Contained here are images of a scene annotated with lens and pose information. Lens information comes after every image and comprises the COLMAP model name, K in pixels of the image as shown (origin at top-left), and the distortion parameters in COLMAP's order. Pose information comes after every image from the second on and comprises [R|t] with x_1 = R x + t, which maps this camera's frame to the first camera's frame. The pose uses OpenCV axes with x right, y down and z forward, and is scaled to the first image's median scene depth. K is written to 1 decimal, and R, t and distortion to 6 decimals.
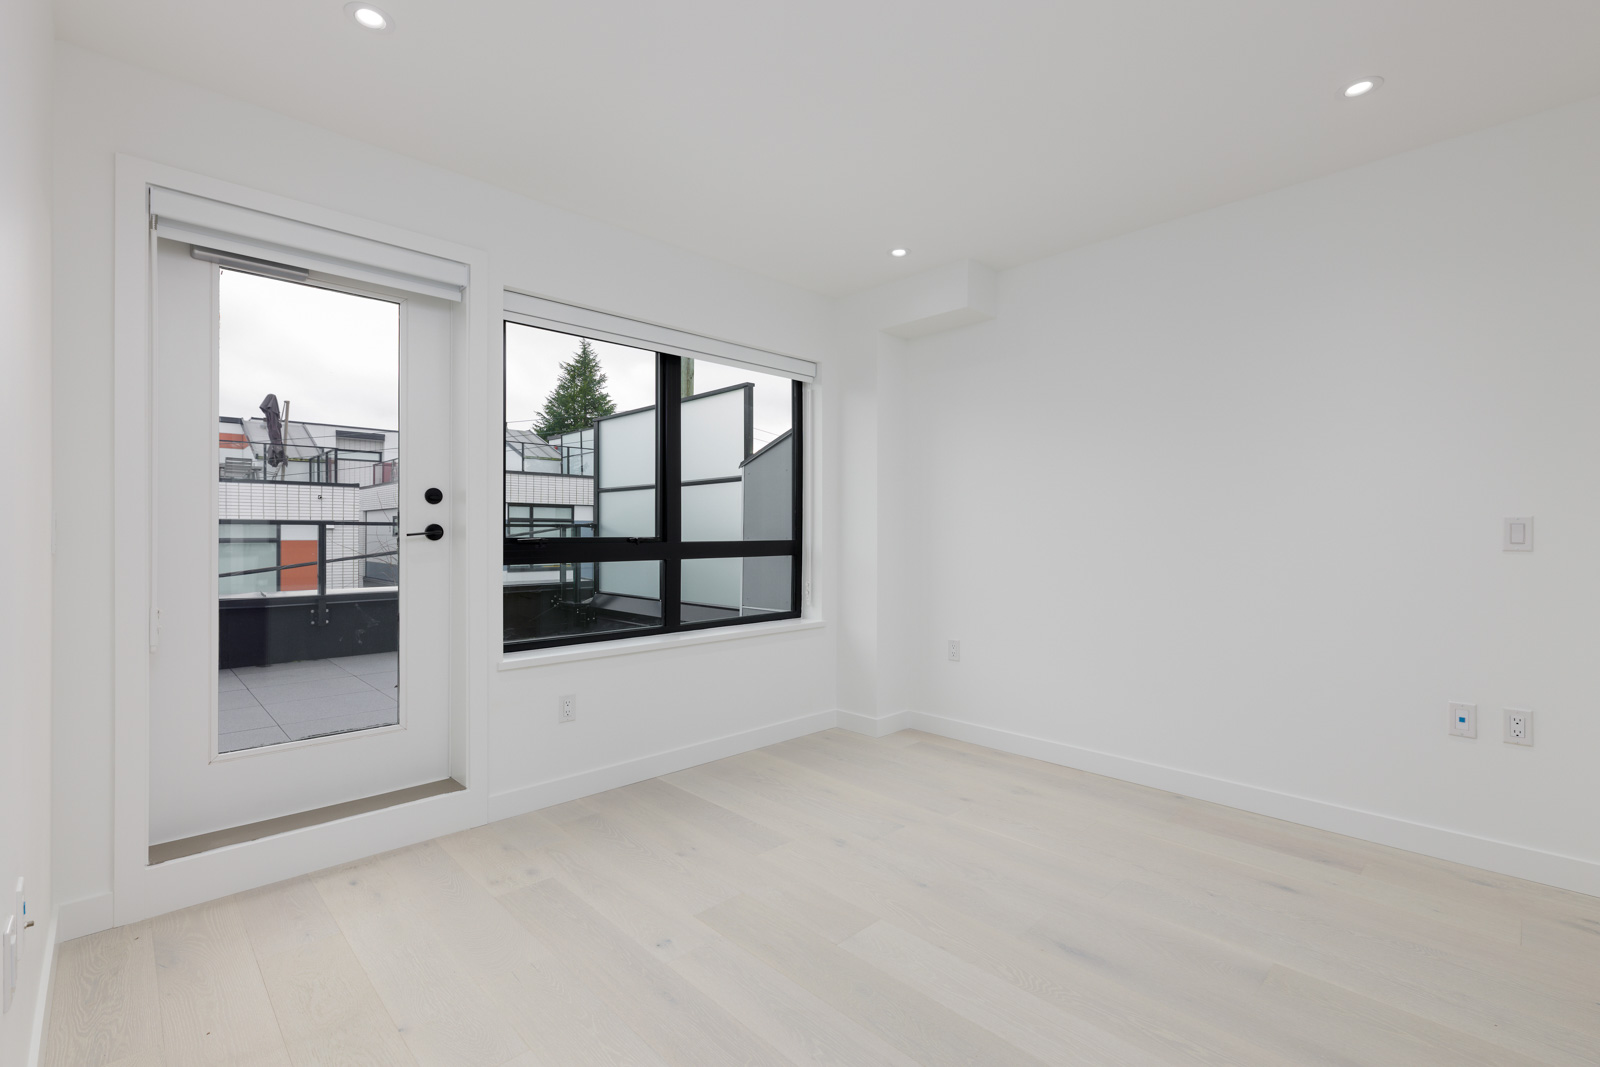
lens RADIAL K [[719.3, 0, 803.8], [0, 719.3, 533.4], [0, 0, 1]] dist [-0.000739, -0.000070]
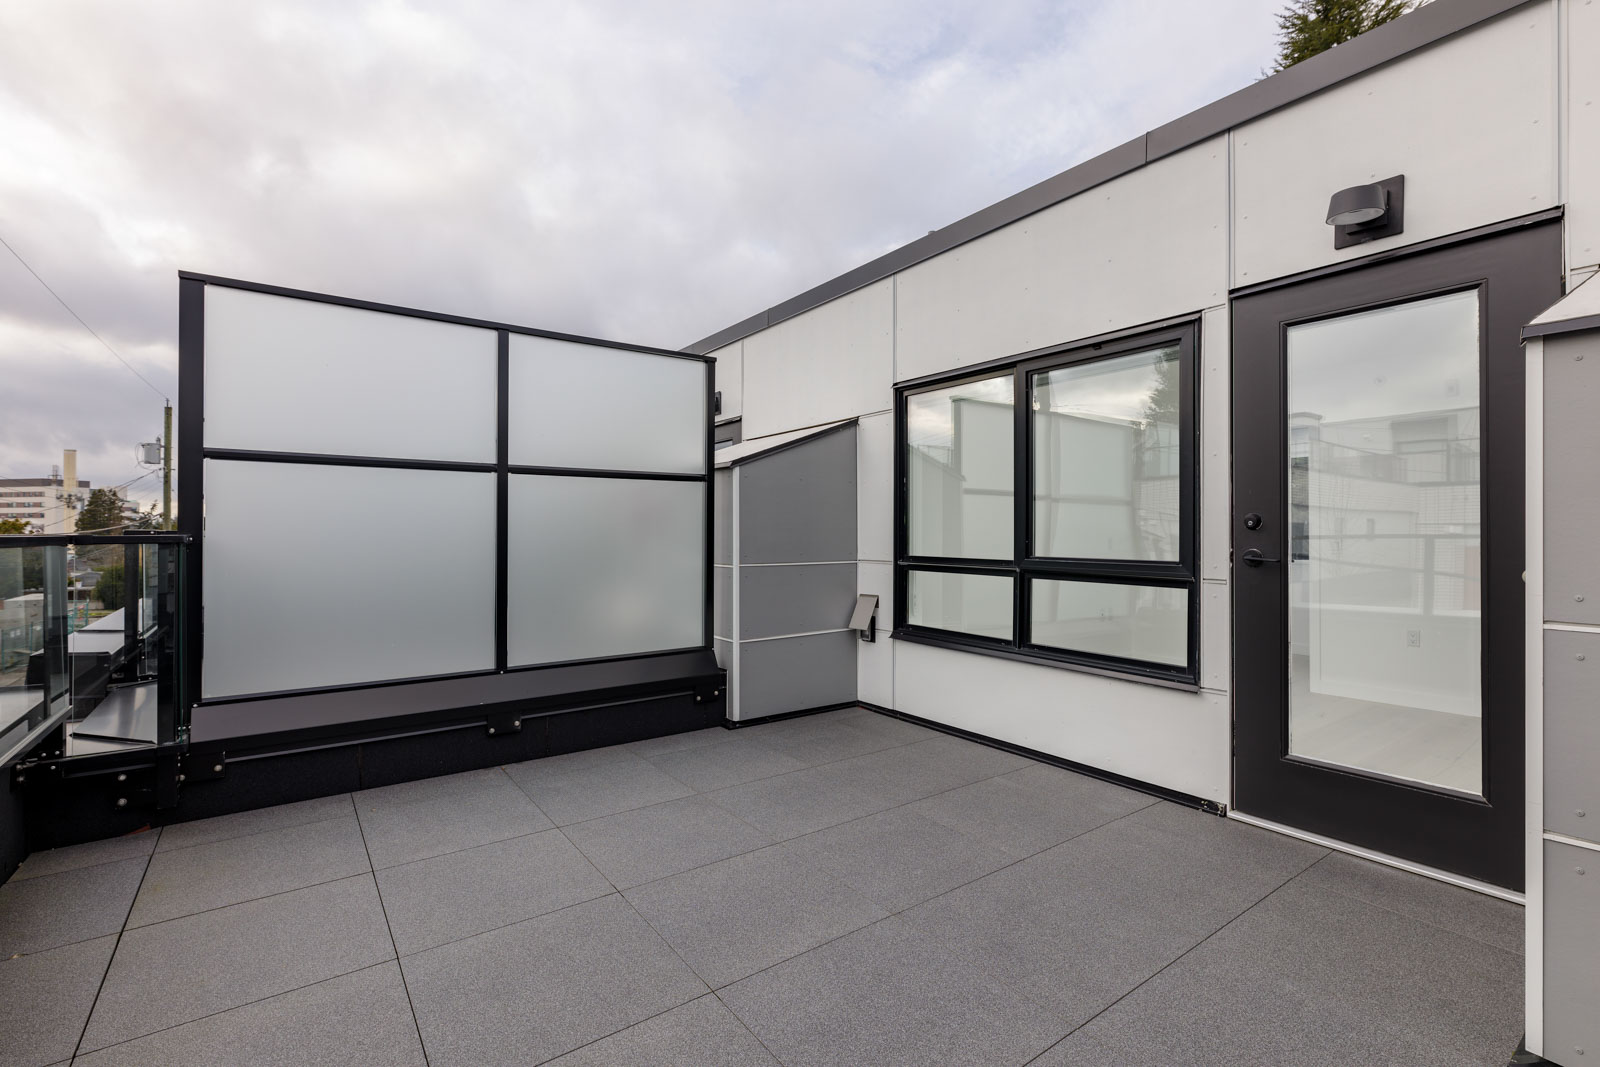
lens RADIAL K [[719.3, 0, 804.5], [0, 719.3, 533.5], [0, 0, 1]] dist [-0.000739, -0.000070]
pose [[-0.134406, -0.004504, -0.990916, 0.634861], [-0.004842, 0.999981, -0.003889, -0.010120], [0.990914, 0.004275, -0.134426, 0.833089]]
